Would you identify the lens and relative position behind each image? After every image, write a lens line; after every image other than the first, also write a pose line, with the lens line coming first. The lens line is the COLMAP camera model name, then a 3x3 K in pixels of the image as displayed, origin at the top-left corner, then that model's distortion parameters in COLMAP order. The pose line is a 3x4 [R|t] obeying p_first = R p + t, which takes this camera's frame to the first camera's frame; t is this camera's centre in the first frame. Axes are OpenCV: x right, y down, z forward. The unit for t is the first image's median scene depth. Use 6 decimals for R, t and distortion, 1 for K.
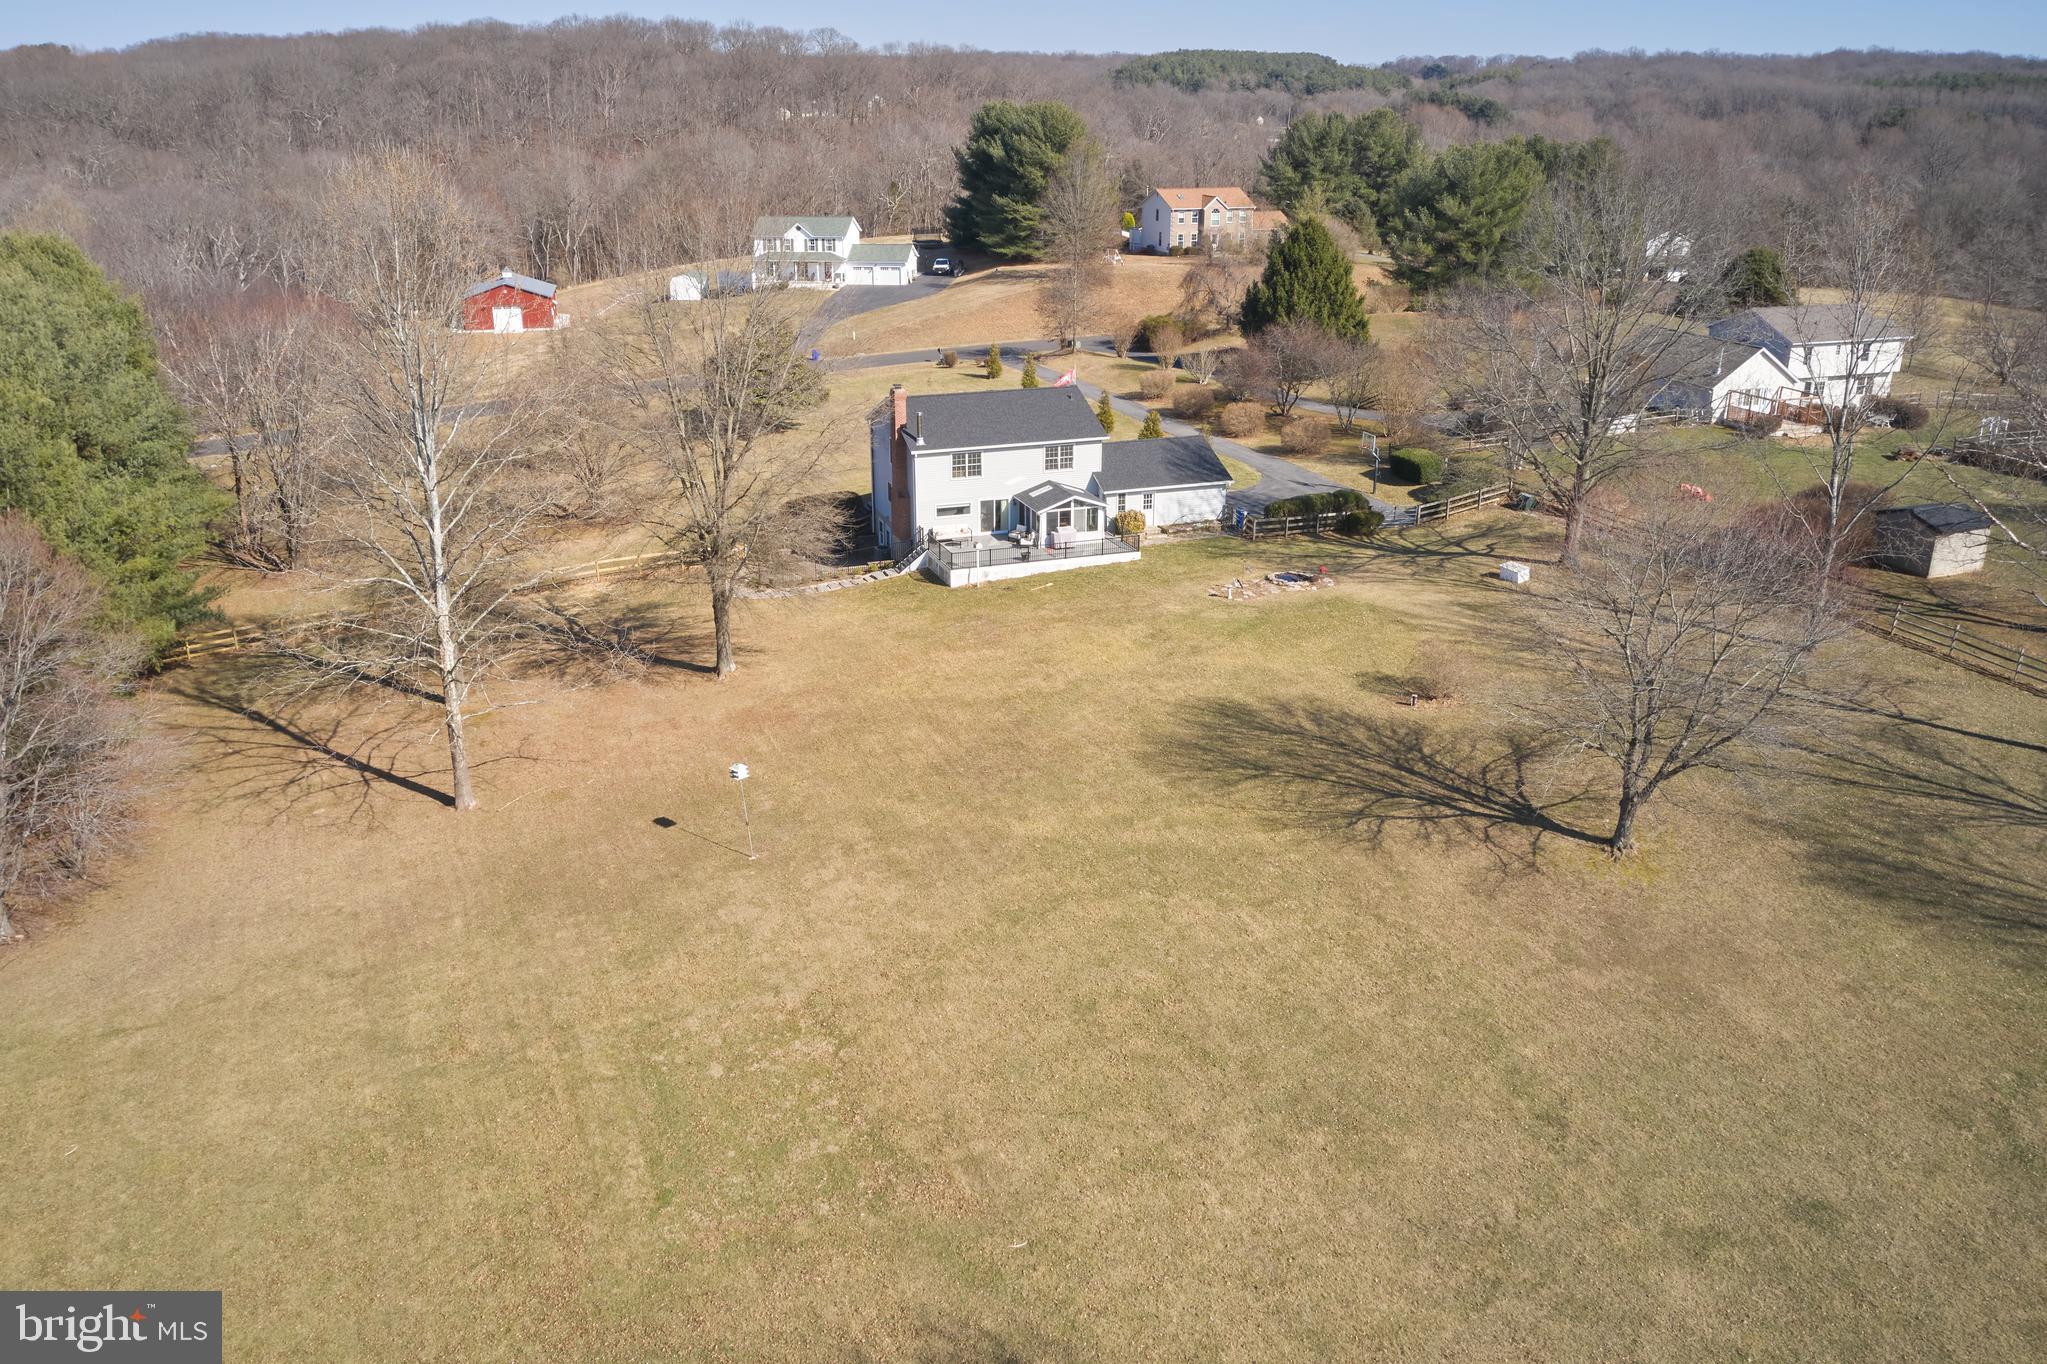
lens RADIAL K [[1609.4, 0, 1026.7], [0, 1609.4, 687.7], [0, 0, 1]] dist [-0.026261, 0.009157]
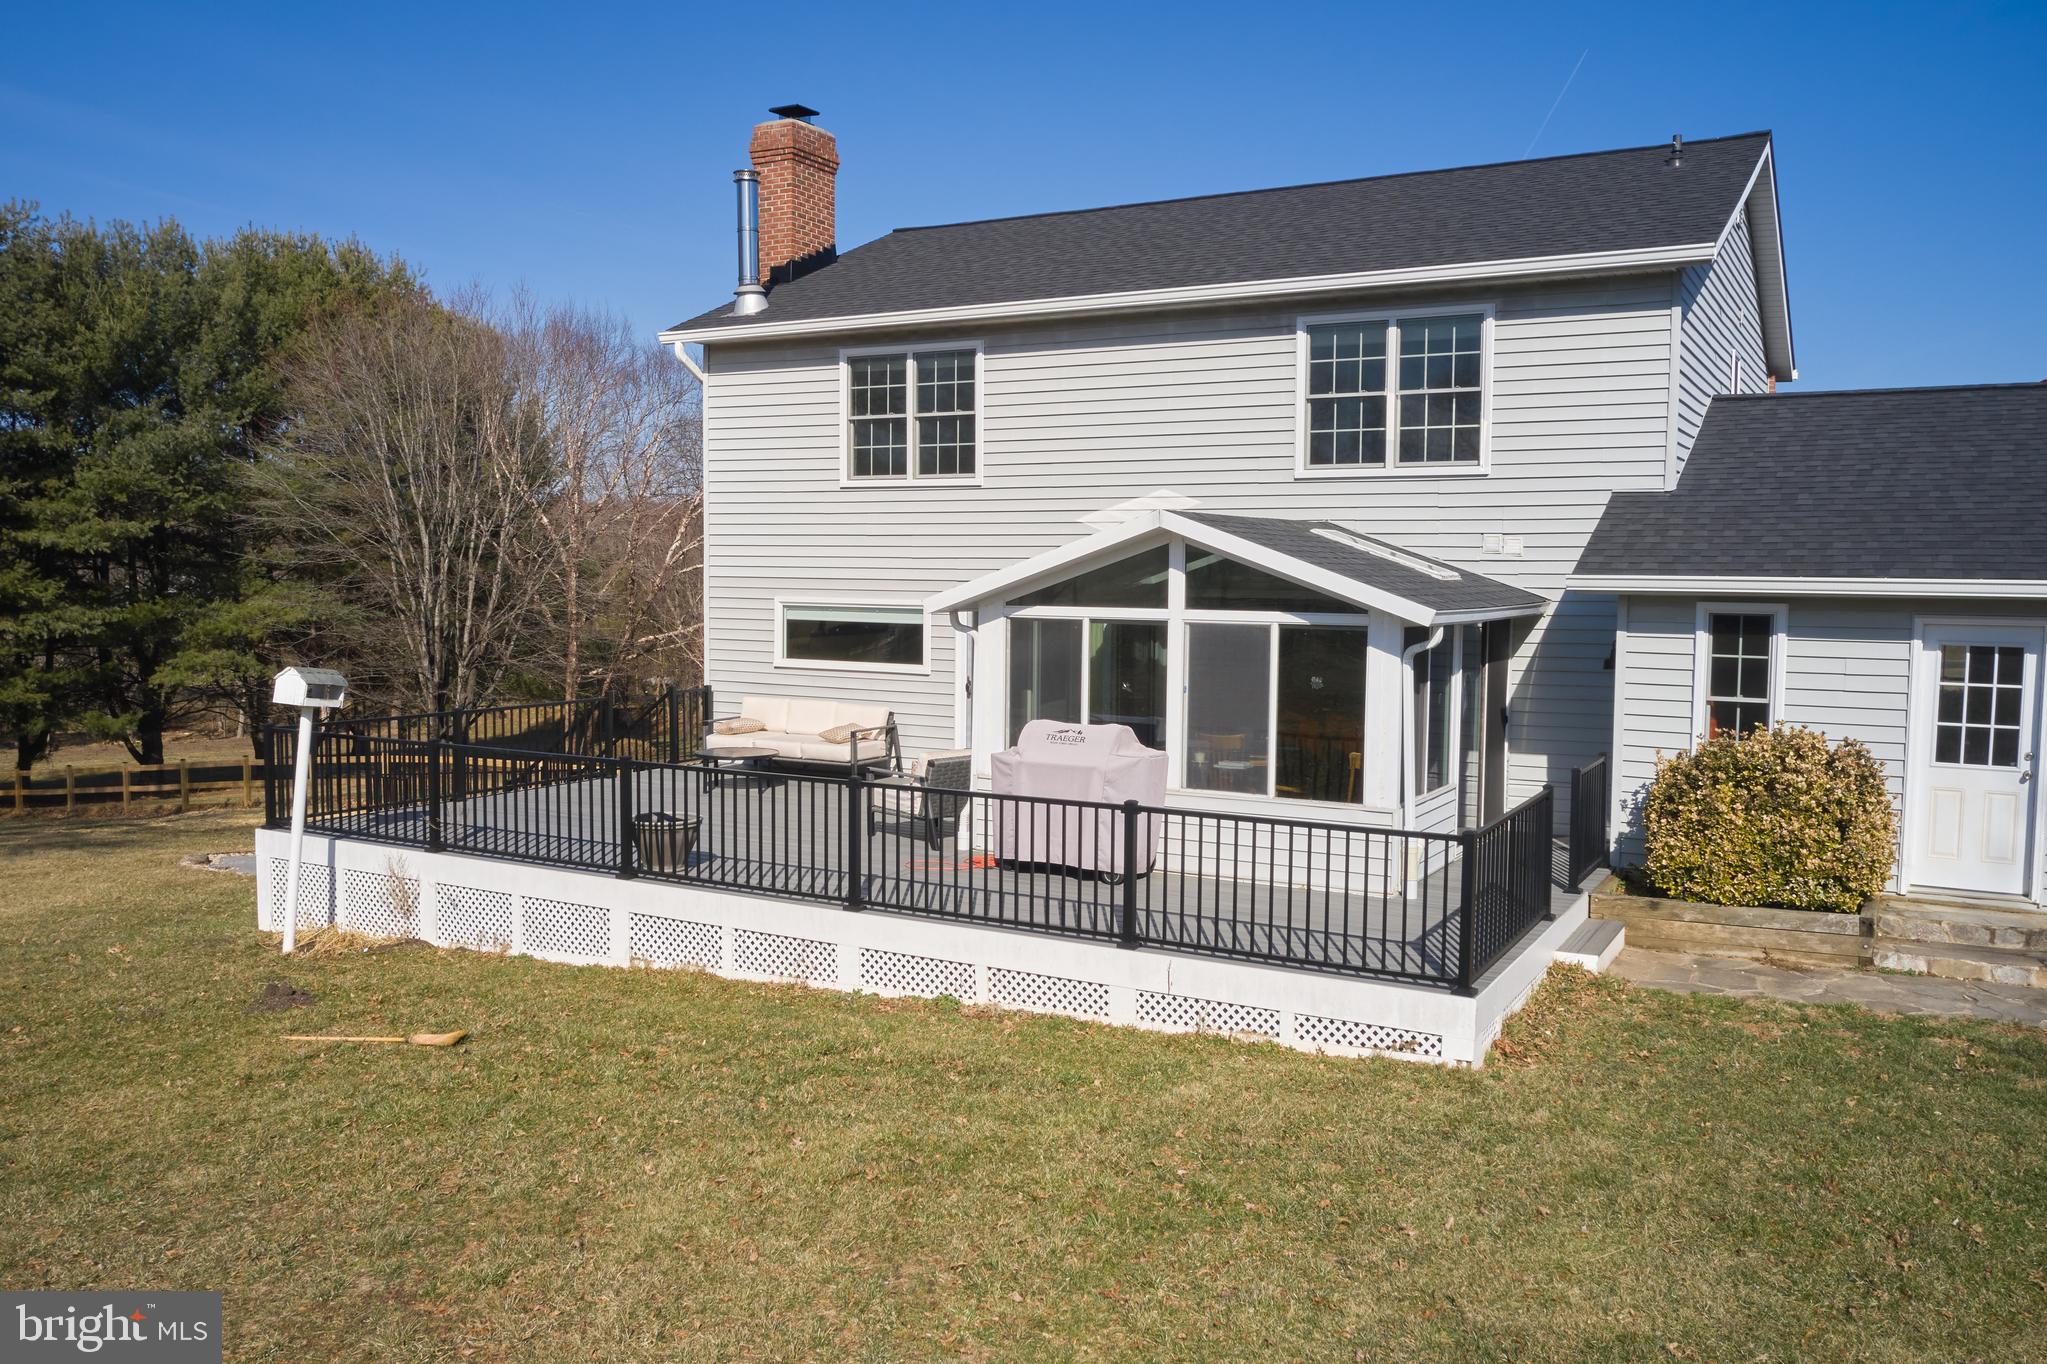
lens RADIAL K [[1609.4, 0, 1037.6], [0, 1609.4, 669.4], [0, 0, 1]] dist [-0.026261, 0.009157]
pose [[0.646117, 0.053415, -0.761367, 0.128102], [-0.276624, 0.946113, -0.168375, -0.078469], [0.711345, 0.319402, 0.626075, 0.893309]]
